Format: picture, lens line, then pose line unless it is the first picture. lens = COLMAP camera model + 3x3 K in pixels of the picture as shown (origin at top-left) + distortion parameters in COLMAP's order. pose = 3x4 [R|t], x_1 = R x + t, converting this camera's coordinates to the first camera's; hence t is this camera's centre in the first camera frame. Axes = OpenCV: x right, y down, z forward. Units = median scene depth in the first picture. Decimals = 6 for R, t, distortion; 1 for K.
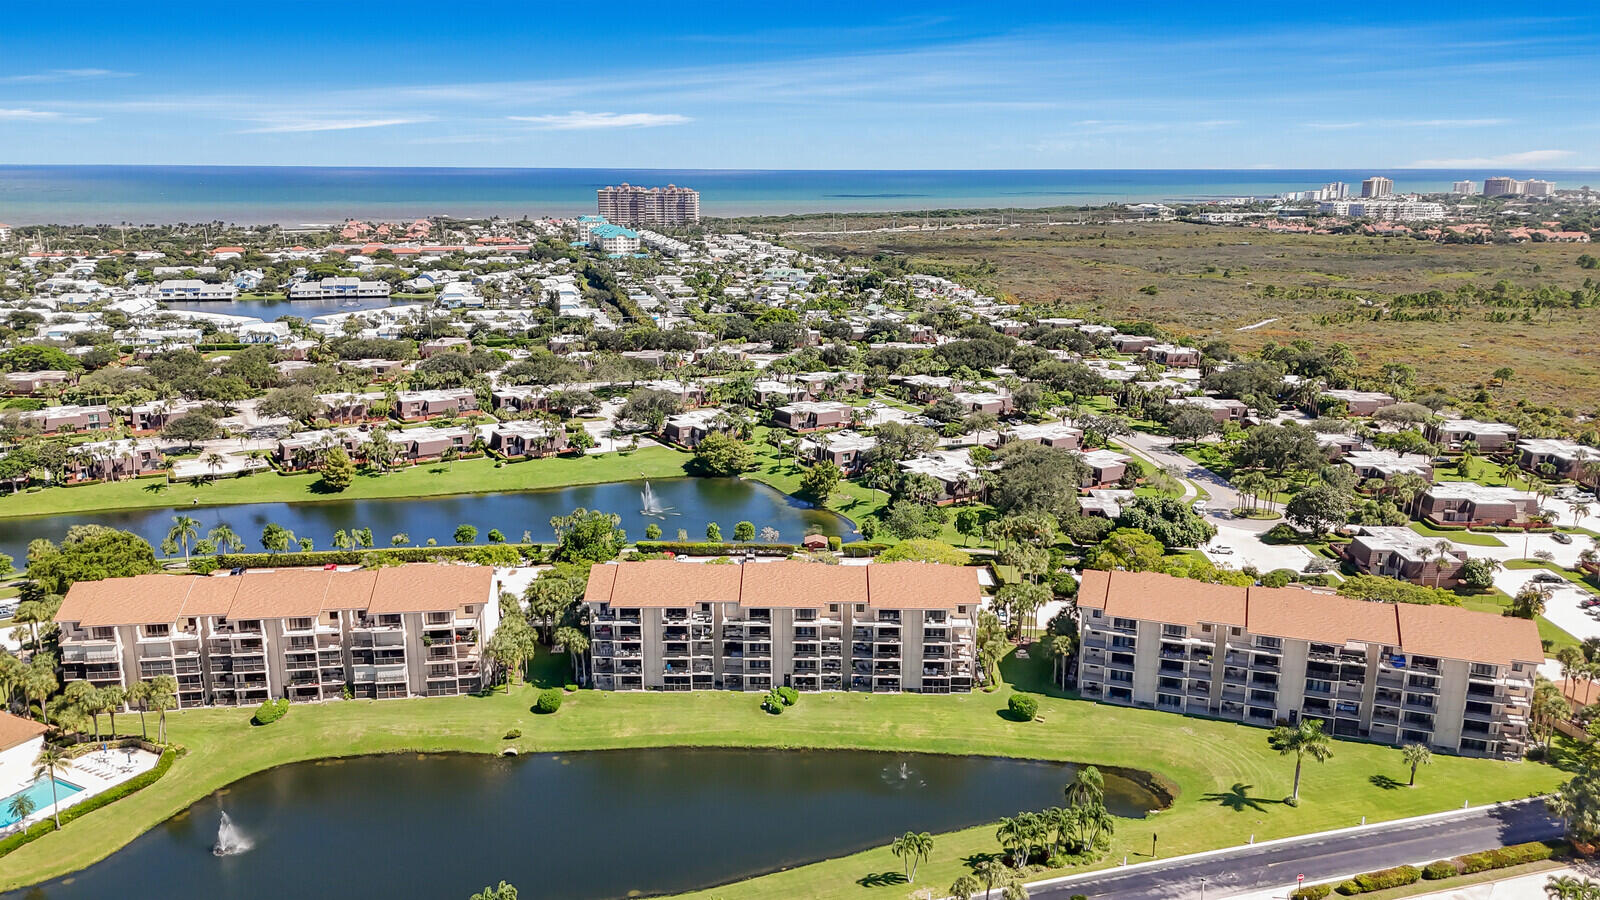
lens RADIAL K [[1139.3, 0, 799.9], [0, 1139.3, 447.3], [0, 0, 1]] dist [0.010043, -0.019941]
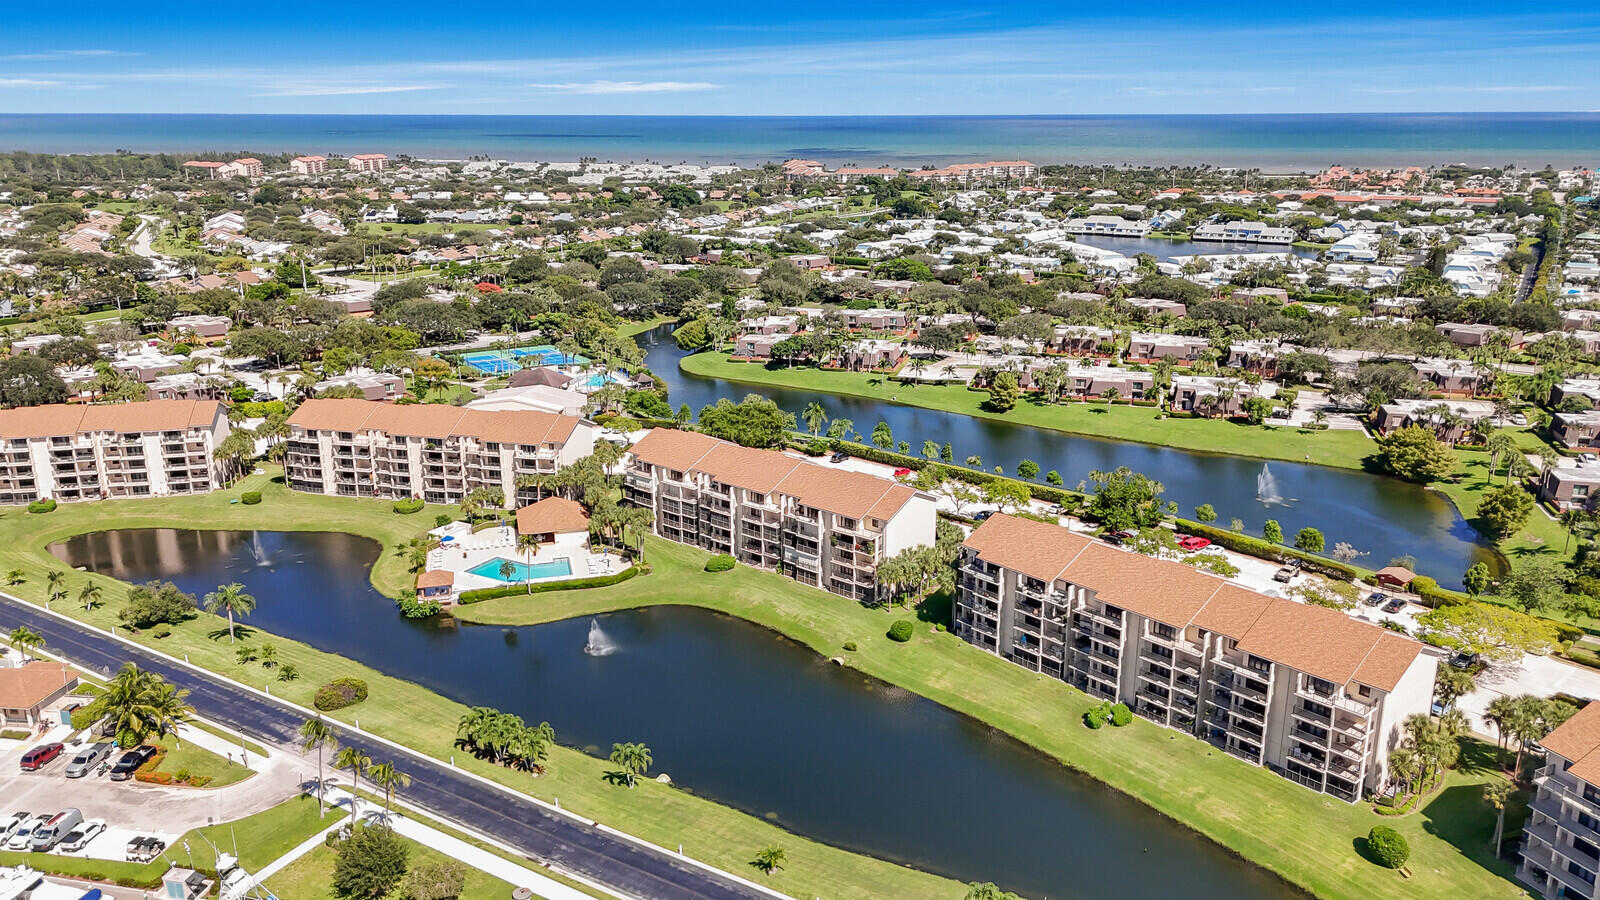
lens RADIAL K [[1139.3, 0, 798.7], [0, 1139.3, 449.3], [0, 0, 1]] dist [0.010043, -0.019941]
pose [[0.661045, 0.198705, -0.723557, 0.228295], [-0.165773, 0.979146, 0.117444, -0.019635], [0.731805, 0.042311, 0.680200, 0.135784]]
